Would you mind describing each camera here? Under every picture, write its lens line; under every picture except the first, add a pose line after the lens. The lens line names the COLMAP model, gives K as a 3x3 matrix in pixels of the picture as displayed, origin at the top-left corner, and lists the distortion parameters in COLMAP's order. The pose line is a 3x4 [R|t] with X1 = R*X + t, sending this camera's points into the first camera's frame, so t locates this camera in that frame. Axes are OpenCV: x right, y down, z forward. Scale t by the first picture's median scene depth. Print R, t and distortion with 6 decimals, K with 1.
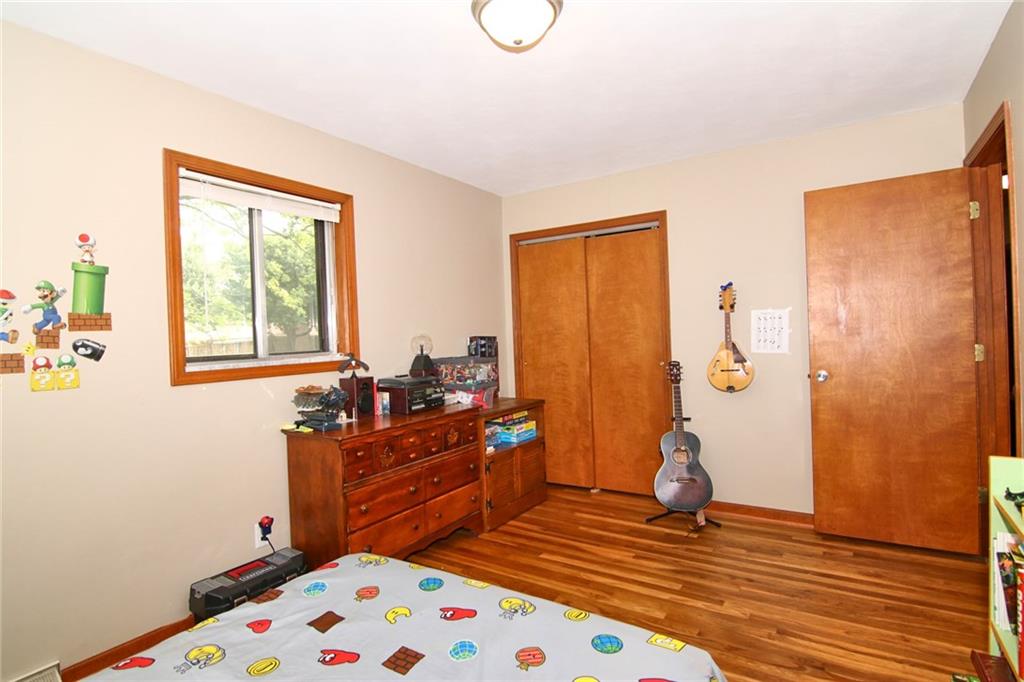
lens RADIAL K [[519.3, 0, 506.5], [0, 519.3, 336.9], [0, 0, 1]] dist [-0.009592, -0.004100]
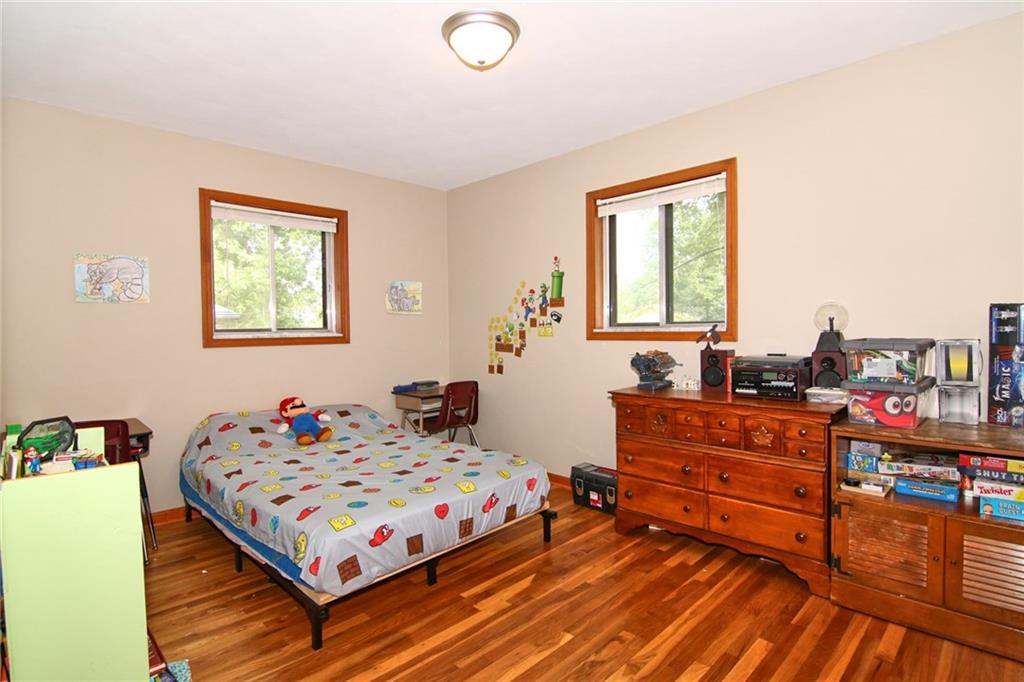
lens RADIAL K [[519.3, 0, 507.5], [0, 519.3, 342.9], [0, 0, 1]] dist [-0.009592, -0.004100]
pose [[-0.208282, 0.065448, -0.975877, 0.941173], [0.014873, 0.997855, 0.063748, -0.003858], [0.977956, -0.001237, -0.208808, 1.029298]]
